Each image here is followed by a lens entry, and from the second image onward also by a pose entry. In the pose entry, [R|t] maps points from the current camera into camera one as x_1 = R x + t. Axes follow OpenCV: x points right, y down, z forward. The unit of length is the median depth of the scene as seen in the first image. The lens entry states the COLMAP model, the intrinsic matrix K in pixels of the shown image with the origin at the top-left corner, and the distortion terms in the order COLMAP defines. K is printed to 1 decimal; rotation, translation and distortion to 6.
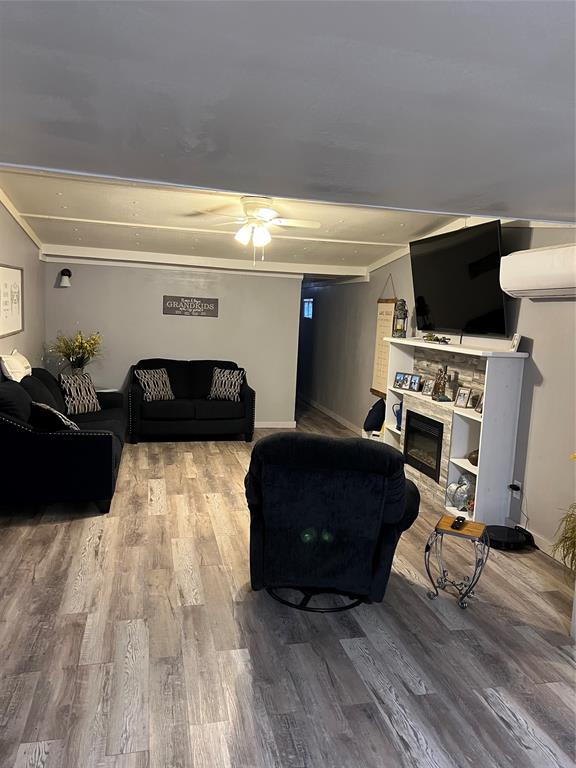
lens RADIAL K [[572.5, 0, 284.4], [0, 572.5, 383.4], [0, 0, 1]] dist [0.090740, -0.149258]
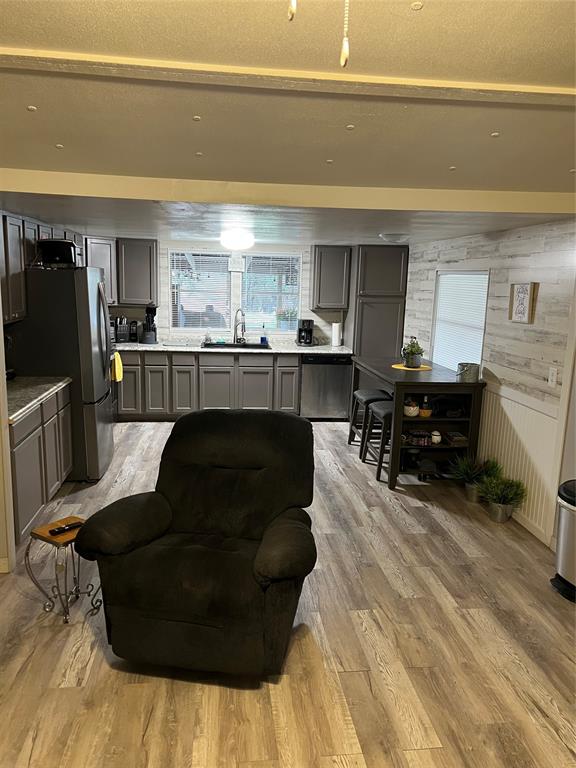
lens RADIAL K [[572.5, 0, 284.4], [0, 572.5, 383.4], [0, 0, 1]] dist [0.090740, -0.149258]
pose [[-0.990075, -0.095832, 0.102798, -0.095349], [-0.061269, 0.952609, 0.297962, -0.259642], [-0.126481, 0.288706, -0.949027, 1.838584]]
